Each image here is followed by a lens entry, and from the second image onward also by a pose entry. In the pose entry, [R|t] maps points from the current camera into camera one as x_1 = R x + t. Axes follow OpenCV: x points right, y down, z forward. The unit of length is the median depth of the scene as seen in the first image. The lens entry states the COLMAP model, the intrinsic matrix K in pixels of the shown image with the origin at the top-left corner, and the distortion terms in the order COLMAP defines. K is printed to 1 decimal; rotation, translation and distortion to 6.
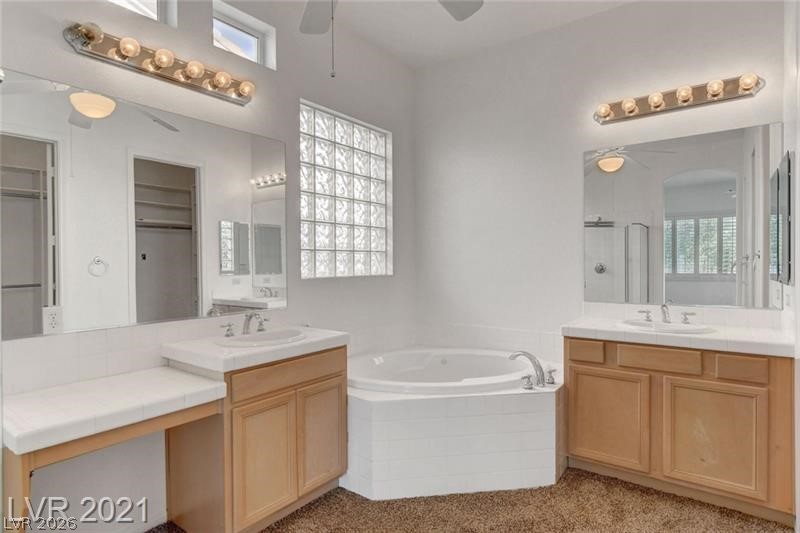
lens RADIAL K [[431.0, 0, 400.0], [0, 431.0, 266.5], [0, 0, 1]] dist [-0.003417, 0.000564]
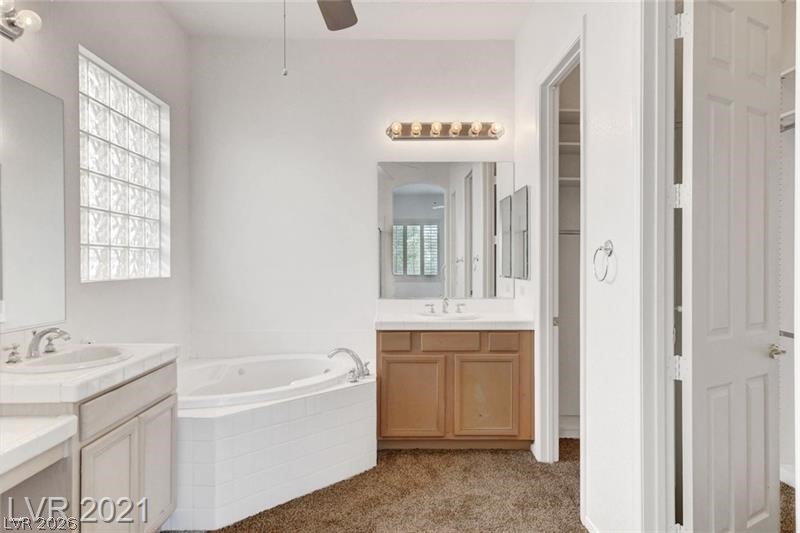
lens RADIAL K [[495.0, 0, 400.0], [0, 495.0, 266.5], [0, 0, 1]] dist [0.003060, 0.002544]
pose [[0.797949, 0.002032, 0.602722, -0.355551], [0.001281, 0.999986, -0.005066, 0.006462], [-0.602724, 0.004815, 0.797935, -0.043901]]
